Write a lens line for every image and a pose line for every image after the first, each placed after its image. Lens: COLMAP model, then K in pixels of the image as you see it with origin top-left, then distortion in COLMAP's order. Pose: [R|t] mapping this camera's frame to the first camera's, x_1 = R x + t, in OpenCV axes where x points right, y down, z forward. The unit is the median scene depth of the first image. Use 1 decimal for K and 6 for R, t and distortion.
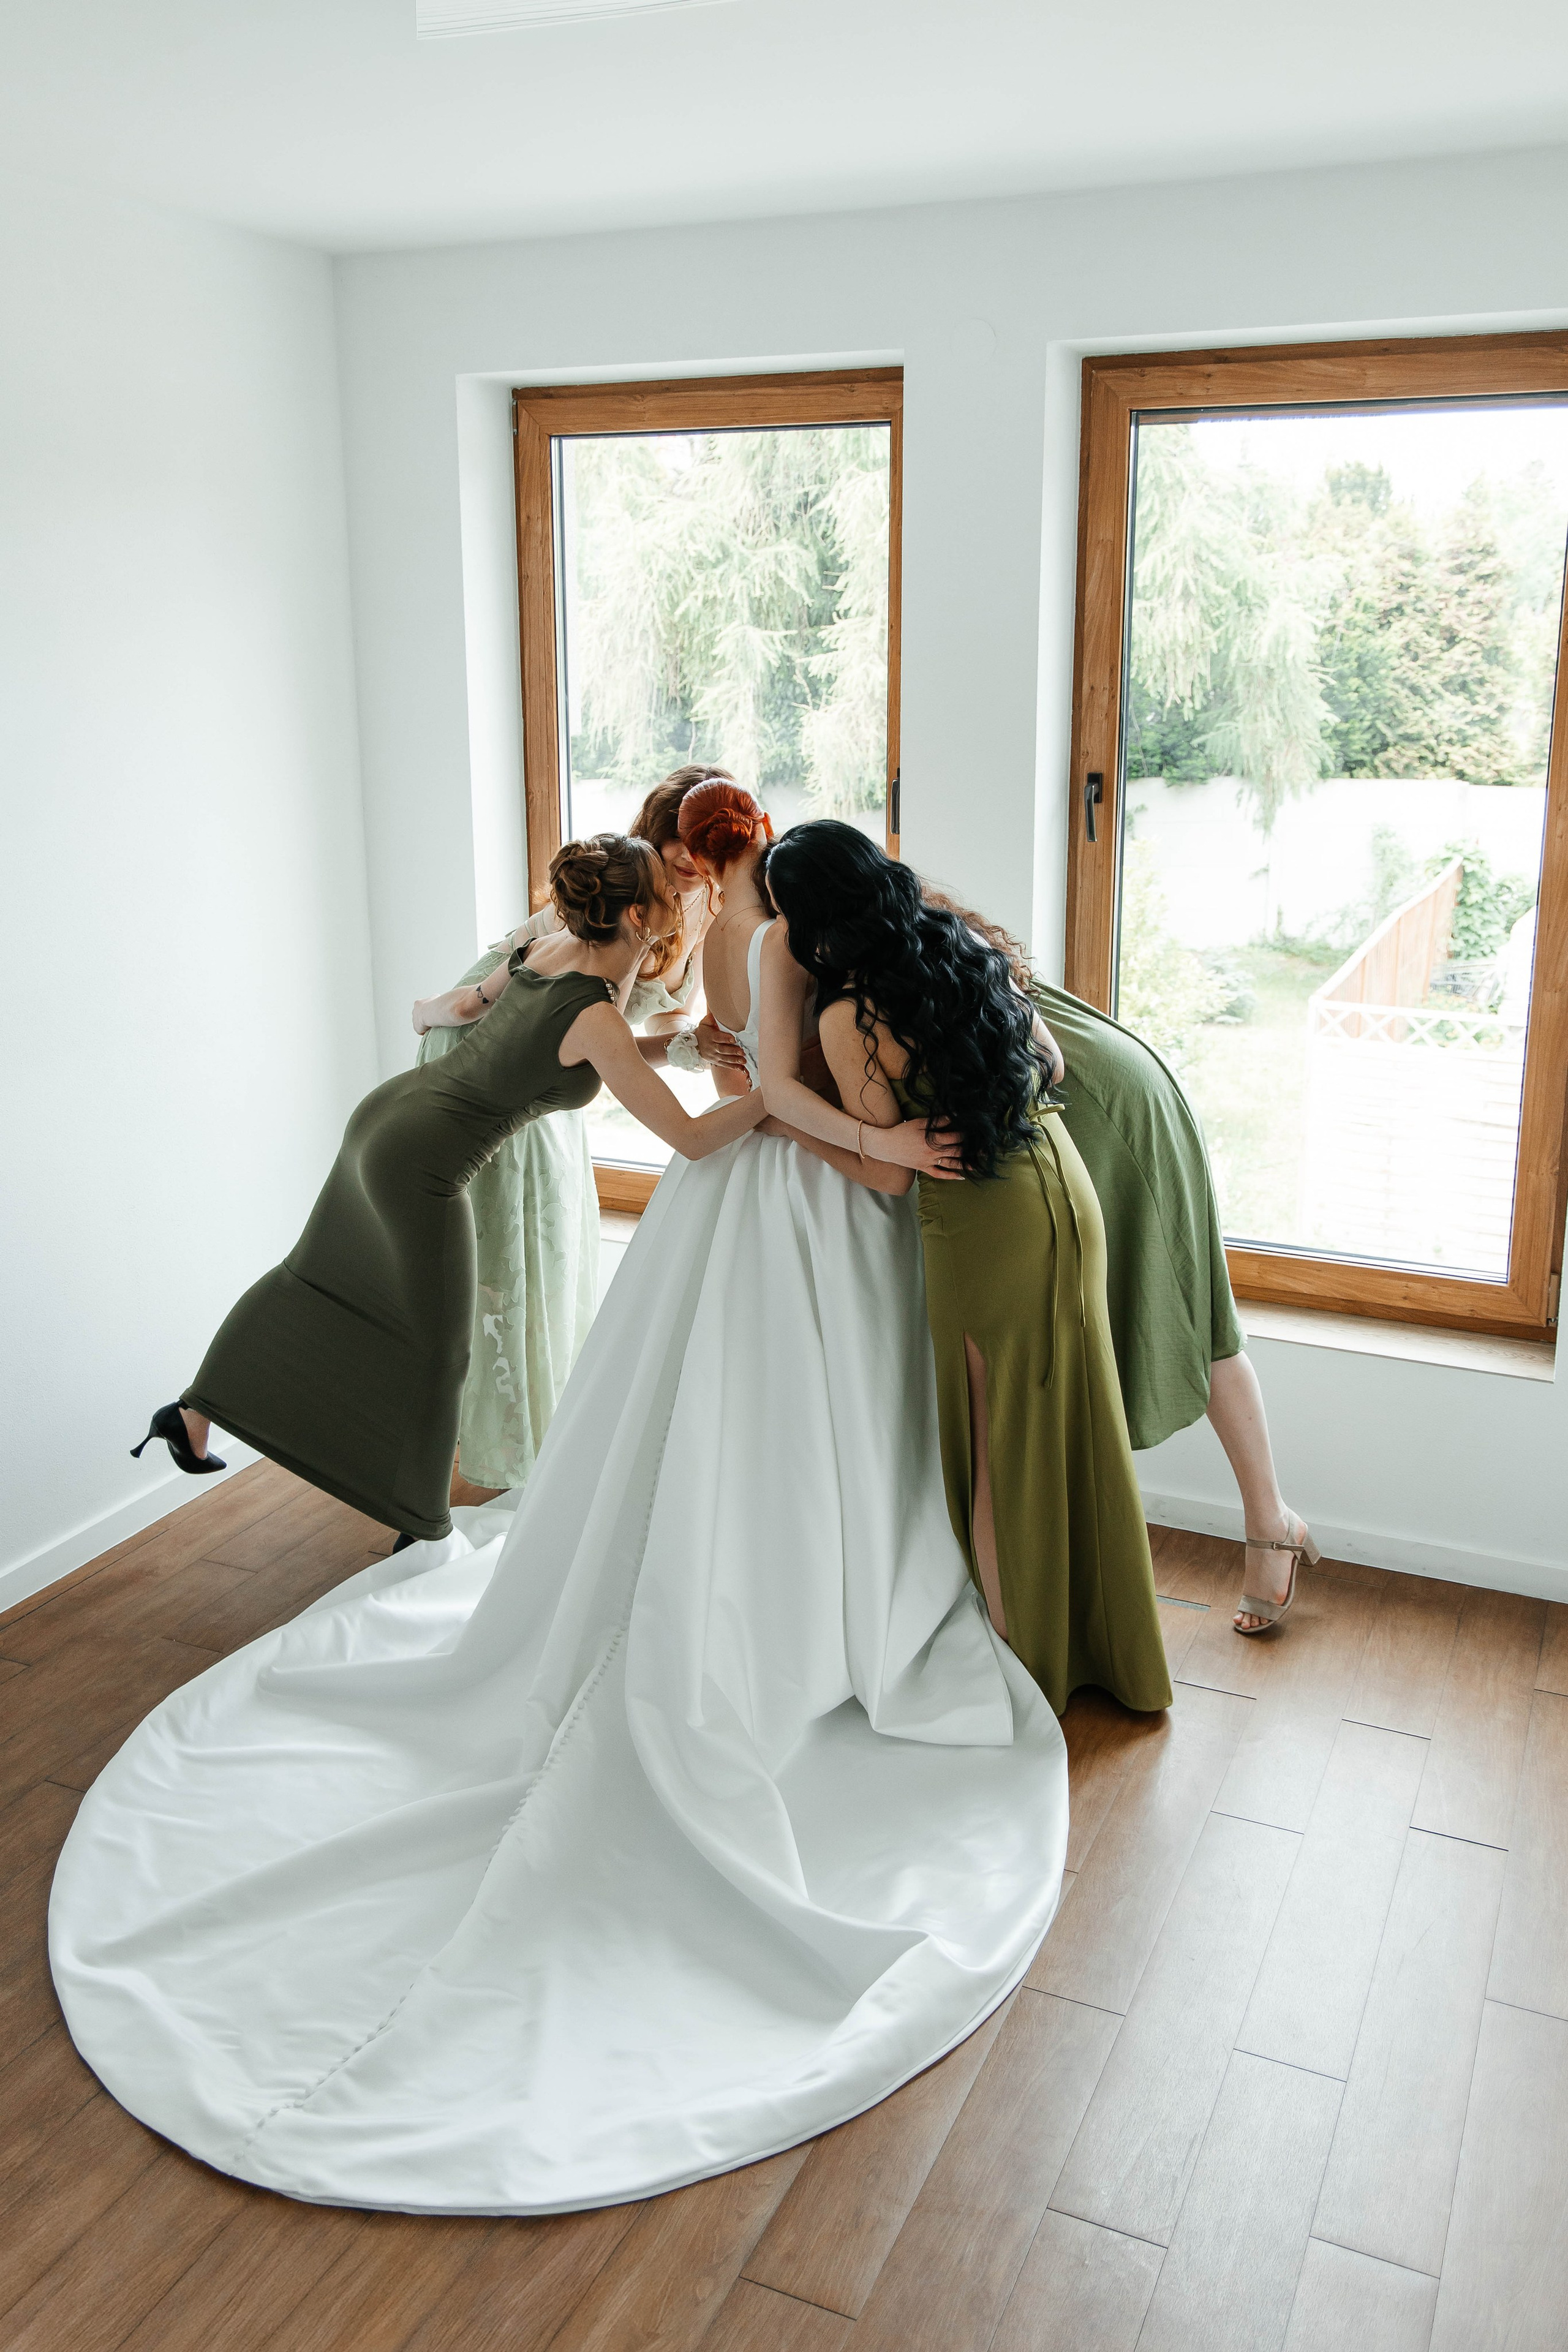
lens RADIAL K [[2039.4, 0, 779.8], [0, 2039.4, 1066.0], [0, 0, 1]] dist [0.029450, -0.039150]
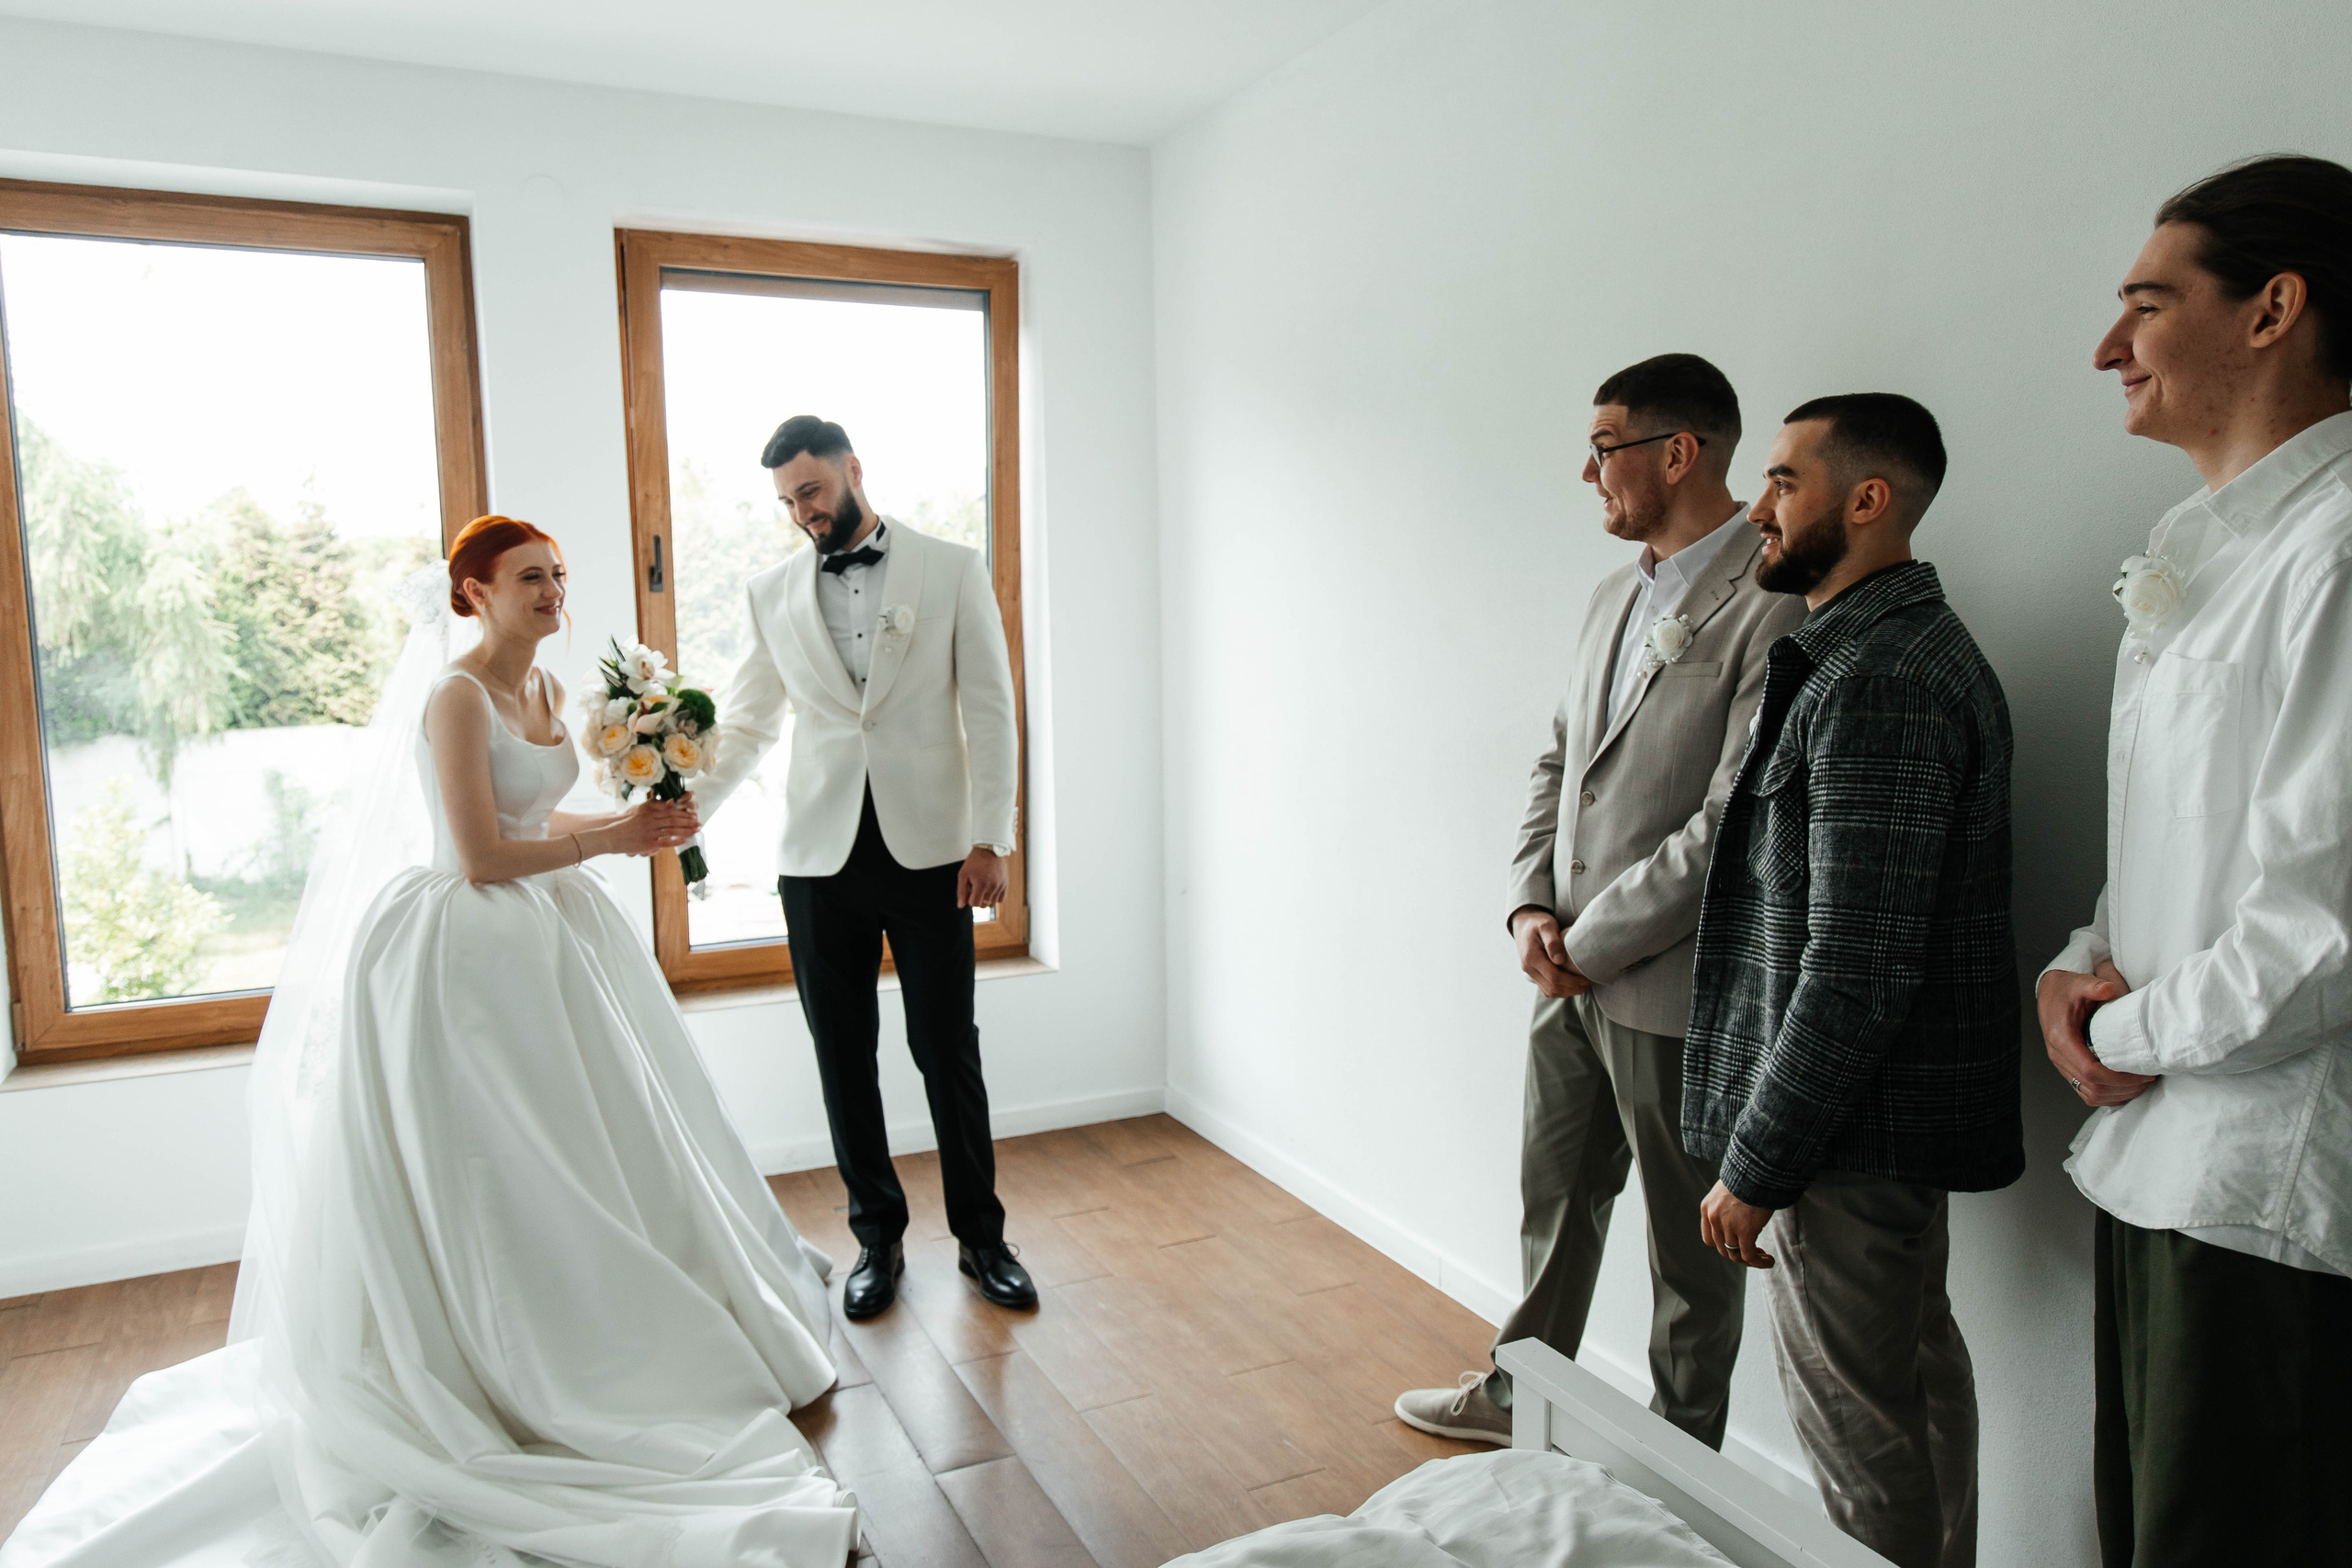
lens RADIAL K [[1659.8, 0, 1205.0], [0, 1659.8, 796.3], [0, 0, 1]] dist [0.000983, 0.004040]
pose [[0.633296, -0.096546, 0.767864, -0.358405], [0.183578, 0.982610, -0.027859, 0.068349], [-0.751821, 0.158606, 0.640007, 0.130738]]
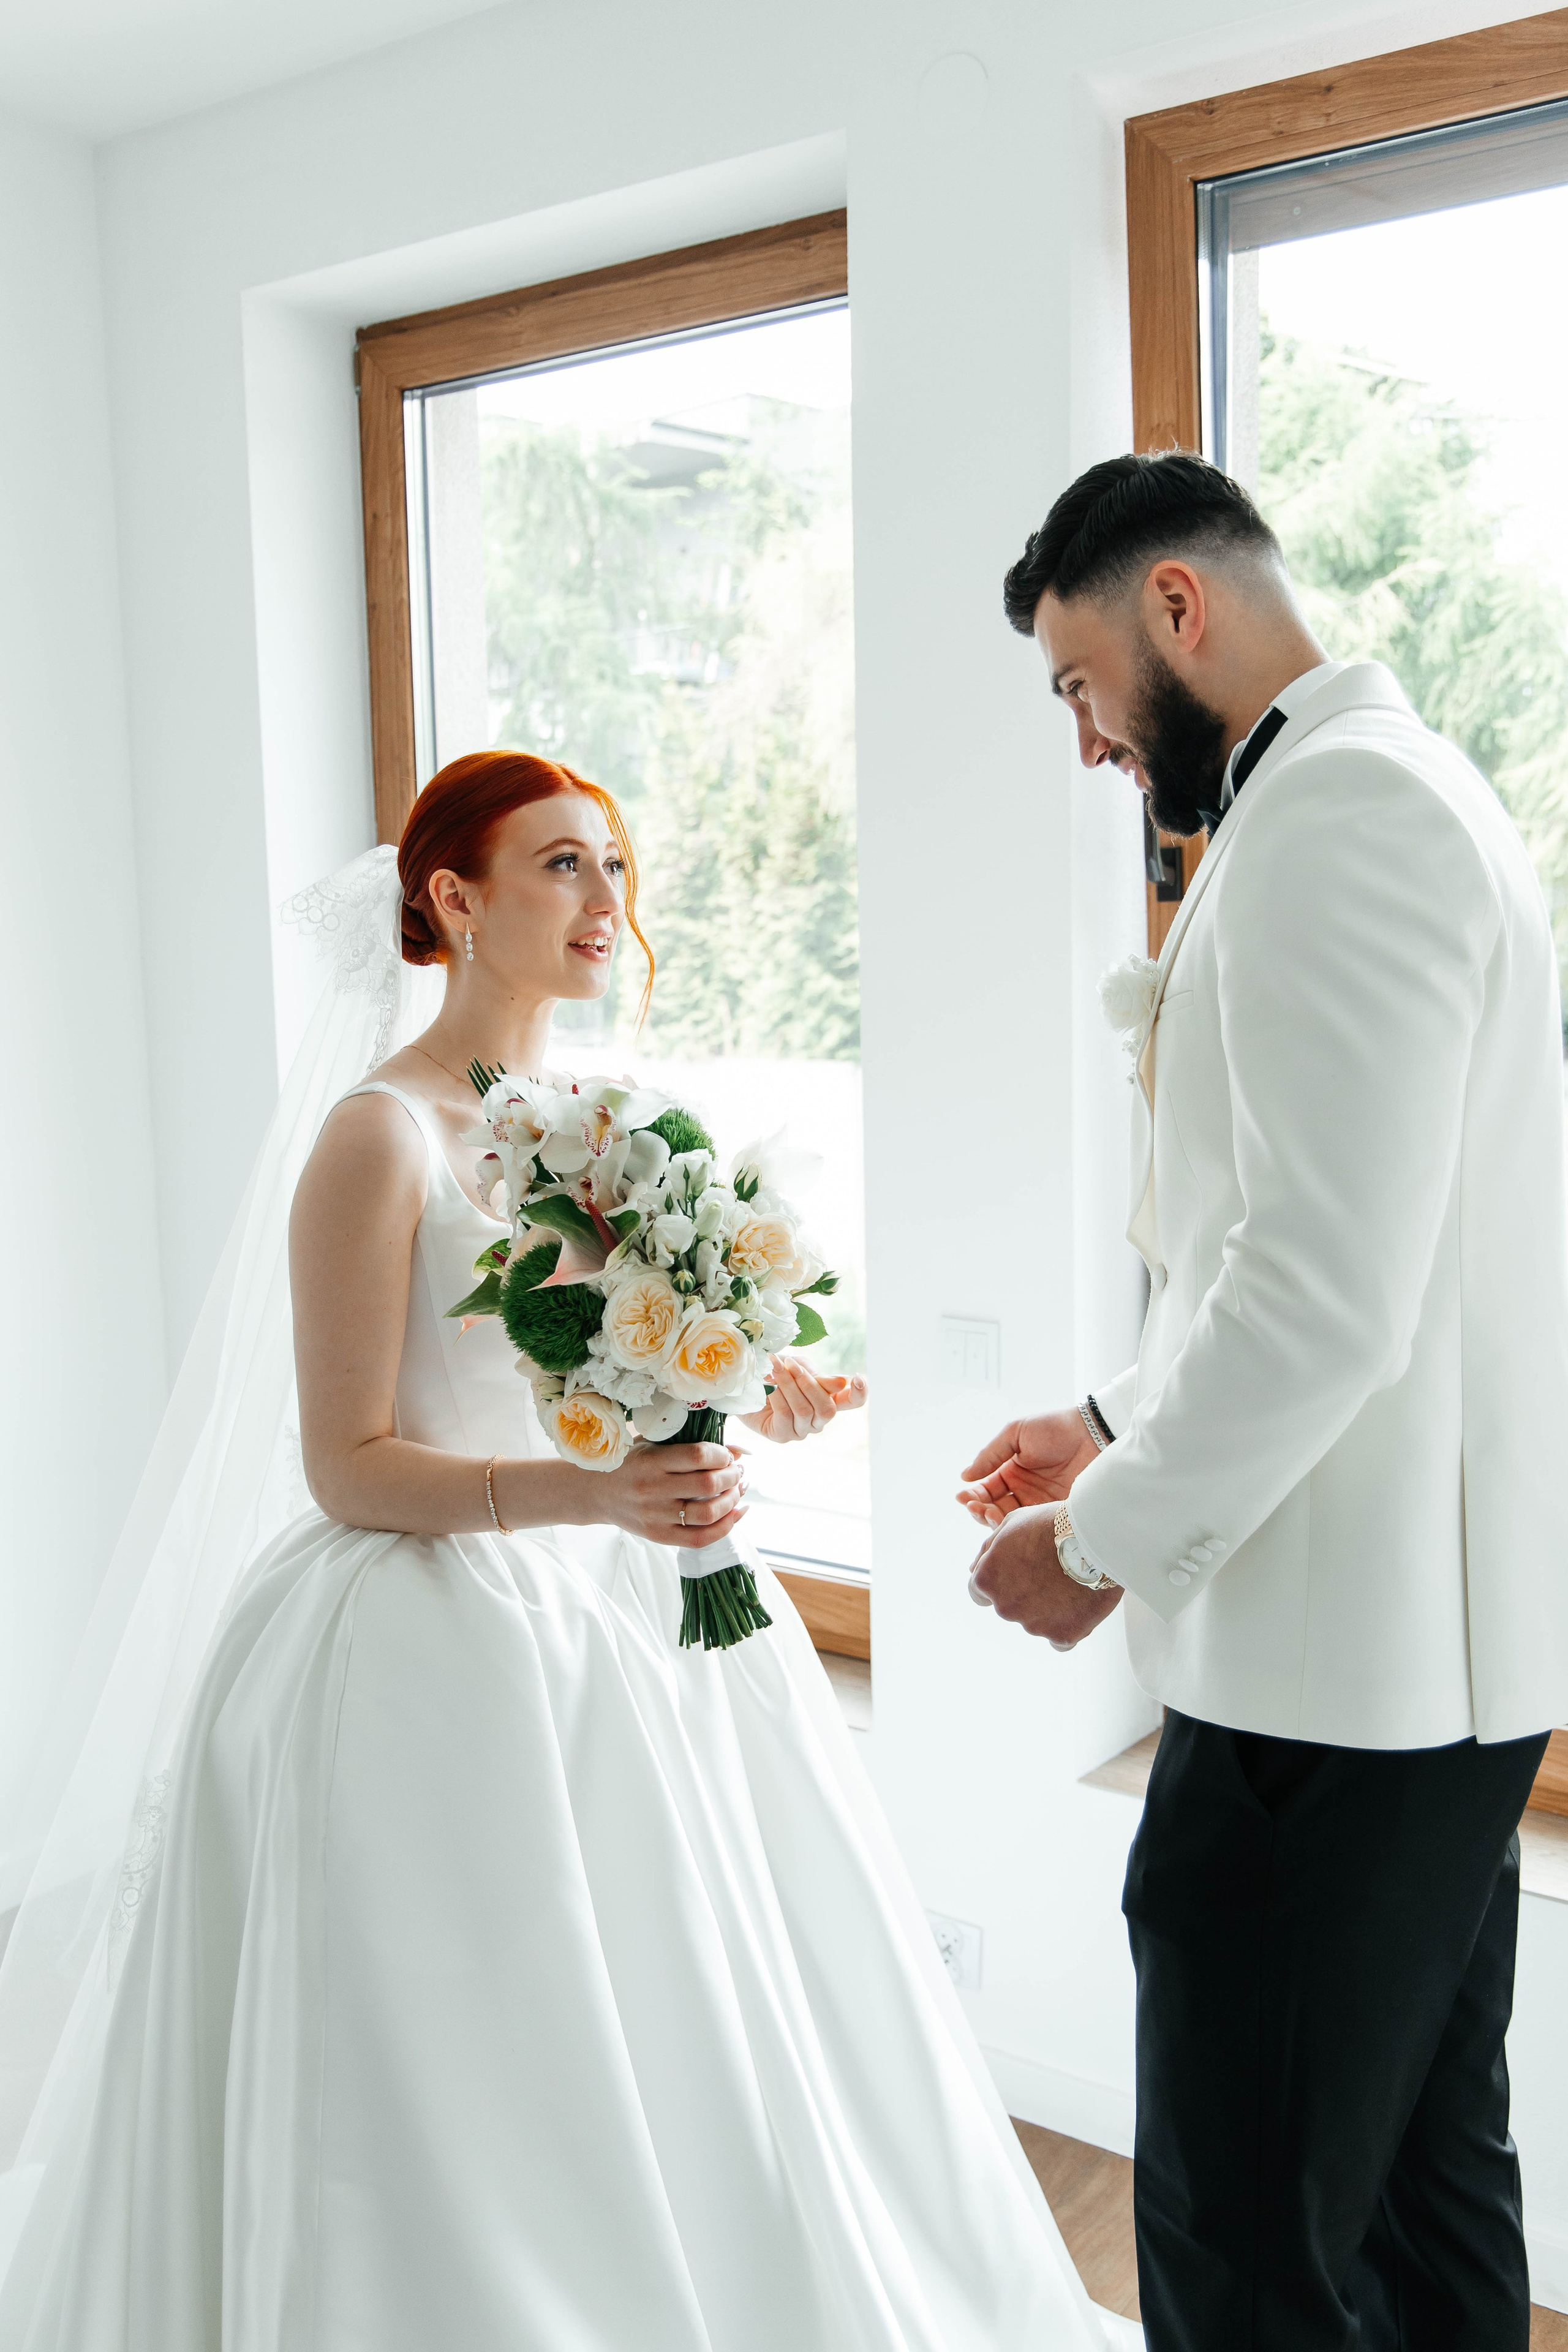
lens RADIAL K [[2150.9, 0, 812.0], [0, 2150.9, 1194.0], [0, 0, 1]] dist [-0.000775, 0.000000]
pose [[0.983694, 0.009294, -0.179608, 0.139010], [-0.025874, 0.995588, -0.090195, 0.008073], [0.177977, 0.093372, 0.979595, 0.357051]]
